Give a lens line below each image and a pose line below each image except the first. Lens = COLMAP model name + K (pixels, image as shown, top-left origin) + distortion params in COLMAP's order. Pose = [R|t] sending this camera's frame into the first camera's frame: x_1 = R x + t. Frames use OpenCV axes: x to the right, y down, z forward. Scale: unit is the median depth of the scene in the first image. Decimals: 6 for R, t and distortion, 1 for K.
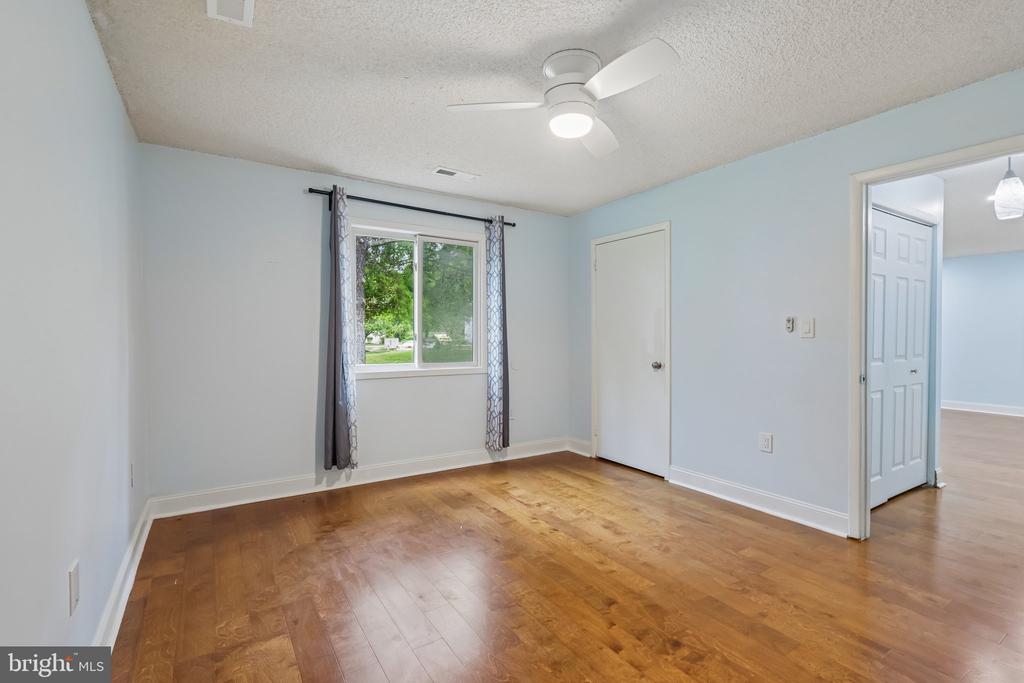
lens RADIAL K [[474.9, 0, 508.7], [0, 474.9, 337.3], [0, 0, 1]] dist [-0.000771, 0.001071]
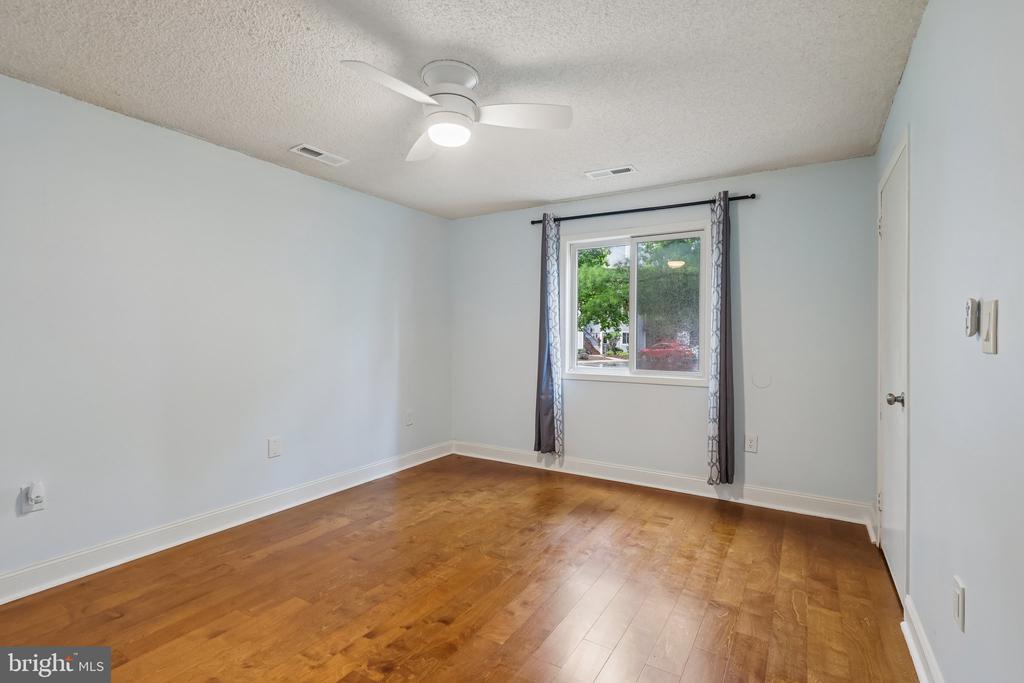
lens RADIAL K [[474.9, 0, 517.4], [0, 474.9, 339.9], [0, 0, 1]] dist [-0.000771, 0.001071]
pose [[0.438280, 0.007021, -0.898811, 0.710338], [-0.011834, 0.999928, 0.002041, -0.005527], [0.898761, 0.009742, 0.438331, 0.443594]]
